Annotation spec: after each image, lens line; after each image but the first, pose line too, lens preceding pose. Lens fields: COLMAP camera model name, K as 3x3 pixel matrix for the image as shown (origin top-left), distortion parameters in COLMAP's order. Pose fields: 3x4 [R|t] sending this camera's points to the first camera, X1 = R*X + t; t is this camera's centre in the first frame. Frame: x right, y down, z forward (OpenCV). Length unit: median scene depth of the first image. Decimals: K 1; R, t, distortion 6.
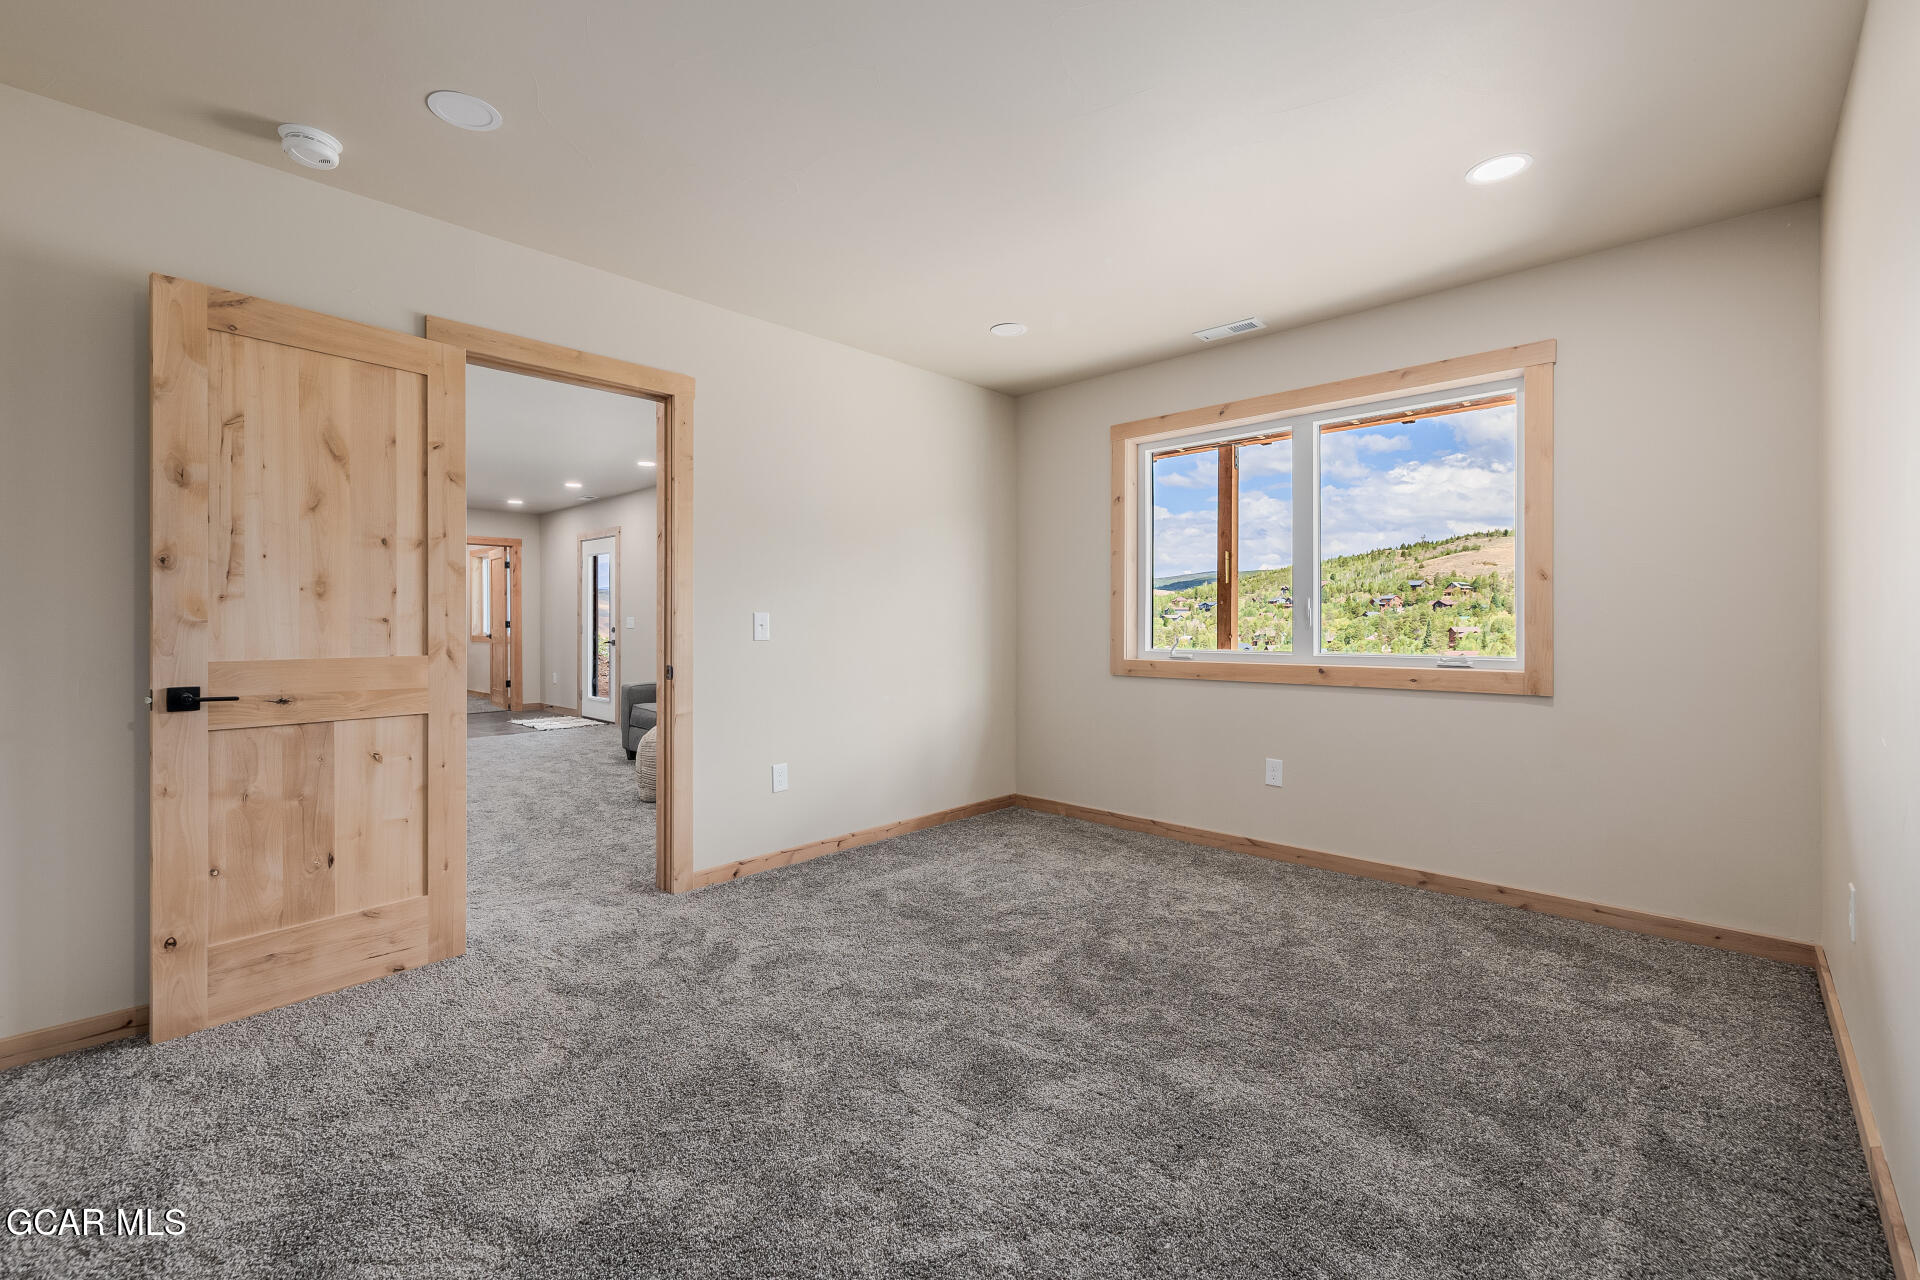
lens RADIAL K [[807.8, 0, 943.1], [0, 807.8, 621.4], [0, 0, 1]] dist [-0.001522, 0.000119]
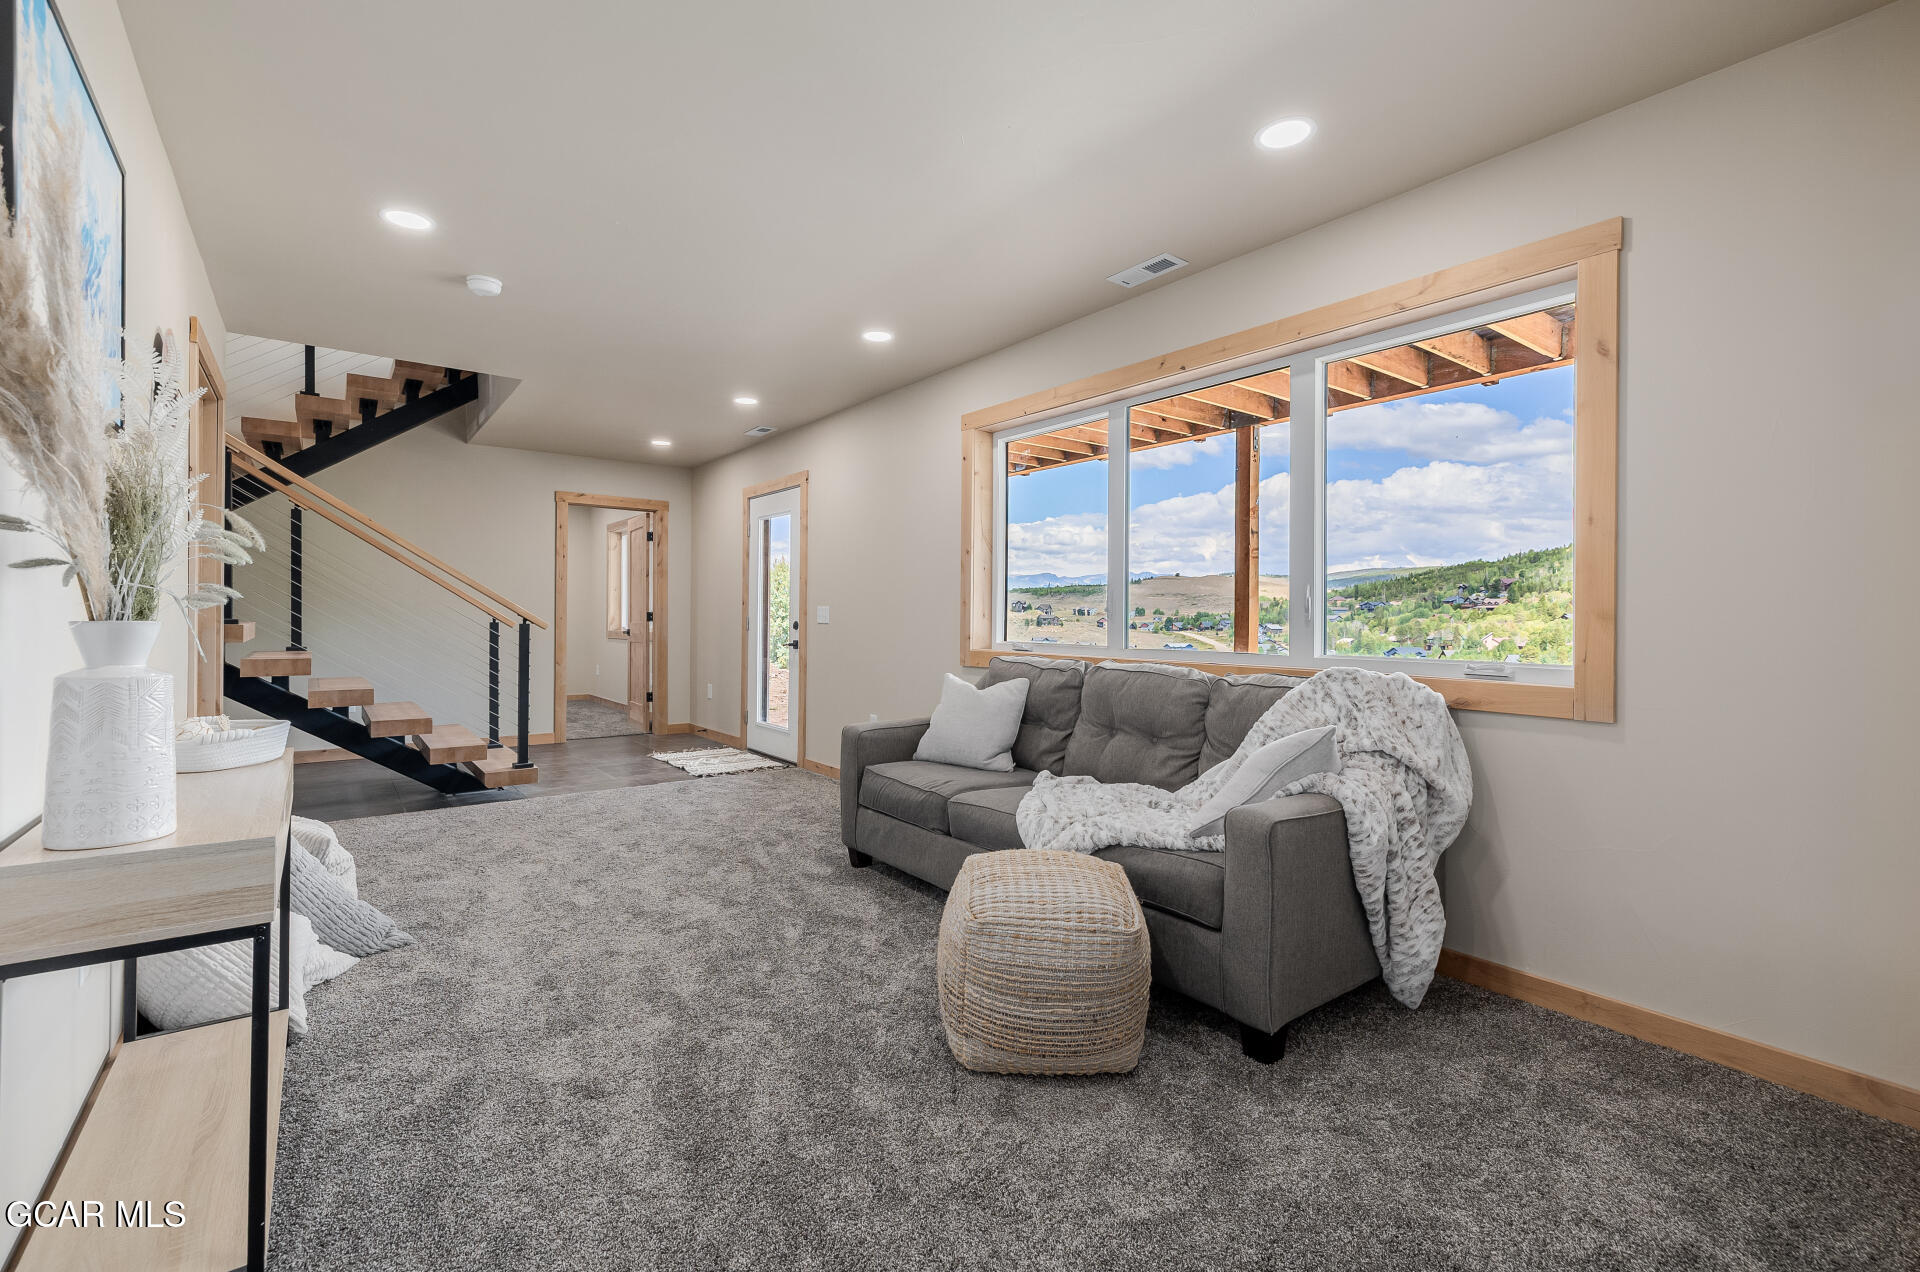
lens RADIAL K [[826.5, 0, 946.7], [0, 826.5, 616.9], [0, 0, 1]] dist [0.000678, 0.000603]
pose [[0.988265, 0.008942, -0.152487, -0.429400], [-0.009431, 0.999952, -0.002487, 0.009088], [0.152458, 0.003896, 0.988302, 0.811064]]
